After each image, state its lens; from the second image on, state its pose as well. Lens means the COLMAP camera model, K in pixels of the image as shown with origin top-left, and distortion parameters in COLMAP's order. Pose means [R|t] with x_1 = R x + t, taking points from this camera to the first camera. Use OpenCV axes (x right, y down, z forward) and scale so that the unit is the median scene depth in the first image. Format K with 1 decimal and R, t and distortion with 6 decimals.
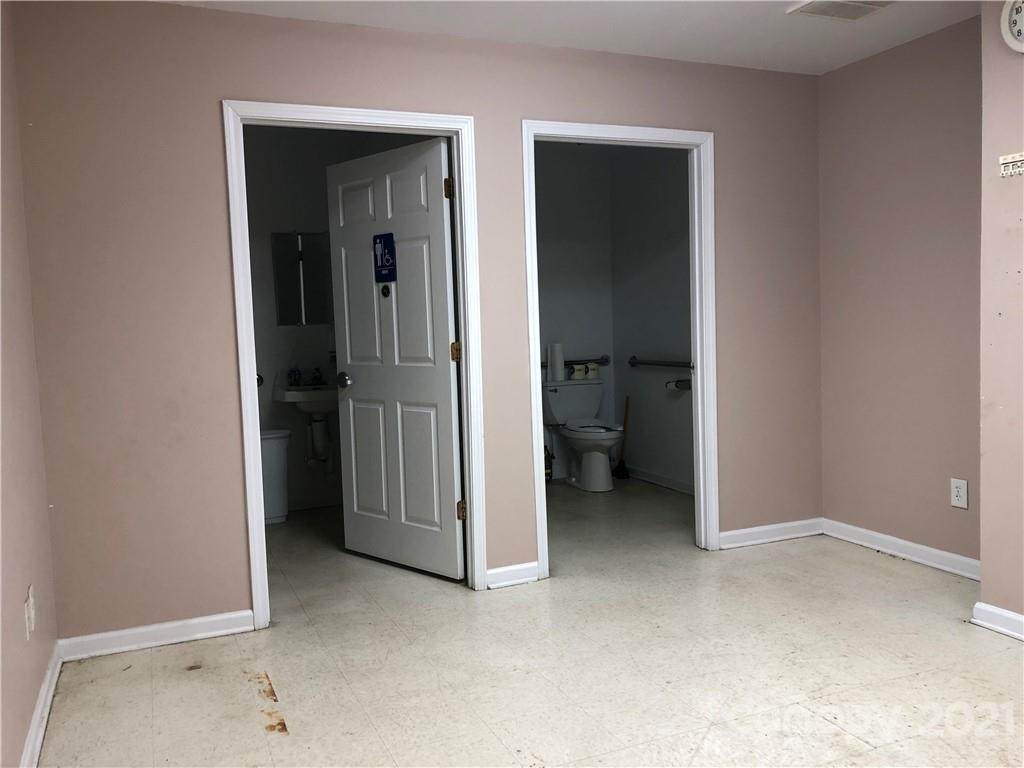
lens RADIAL K [[869.5, 0, 512.0], [0, 869.5, 384.0], [0, 0, 1]] dist [0.014891, 0.006961]
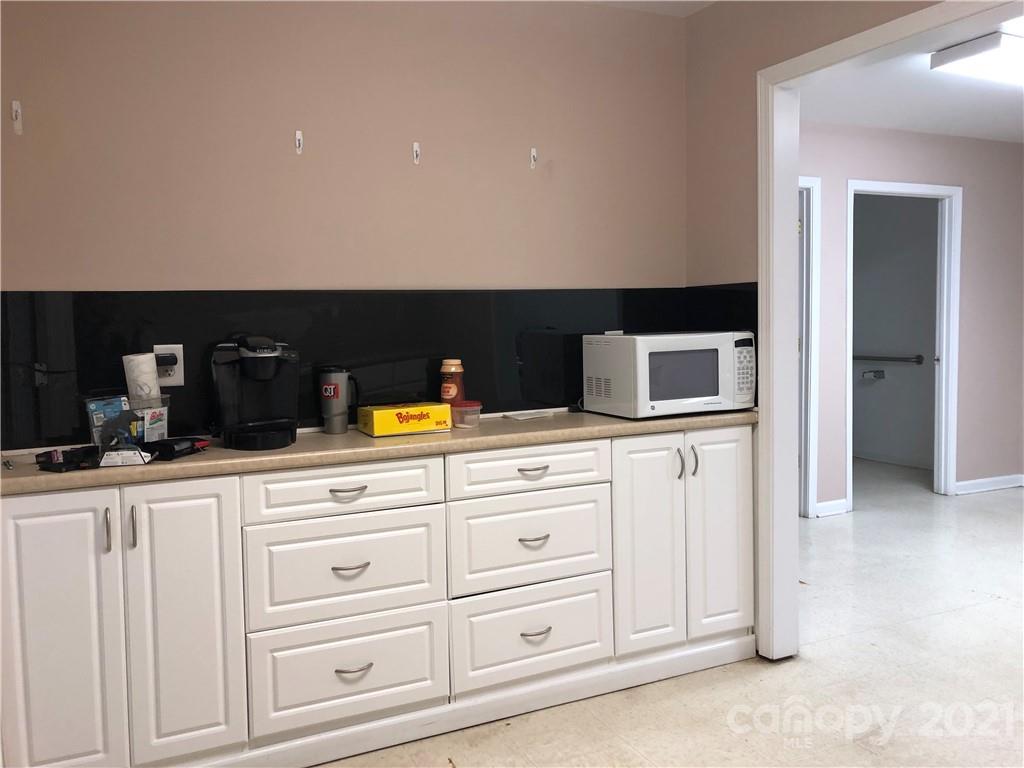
lens RADIAL K [[842.3, 0, 499.9], [0, 842.3, 379.0], [0, 0, 1]] dist [0.082454, -0.074374]
pose [[0.998939, 0.010289, 0.044898, -0.577409], [-0.010053, 0.999934, -0.005488, 0.027216], [-0.044952, 0.005031, 0.998976, -0.323104]]
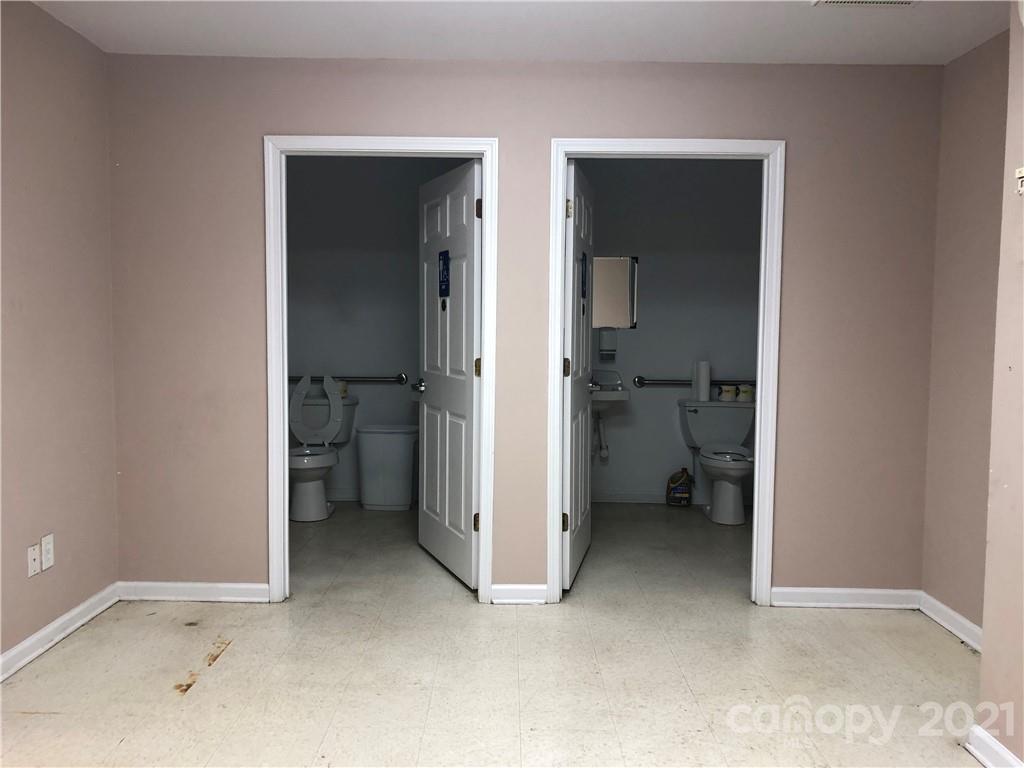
lens RADIAL K [[869.5, 0, 512.0], [0, 869.5, 384.0], [0, 0, 1]] dist [0.014891, 0.006961]
pose [[0.911231, 0.072437, -0.405476, 0.375455], [-0.070756, 0.997310, 0.019156, -0.039158], [0.405773, 0.011235, 0.913905, 0.077572]]
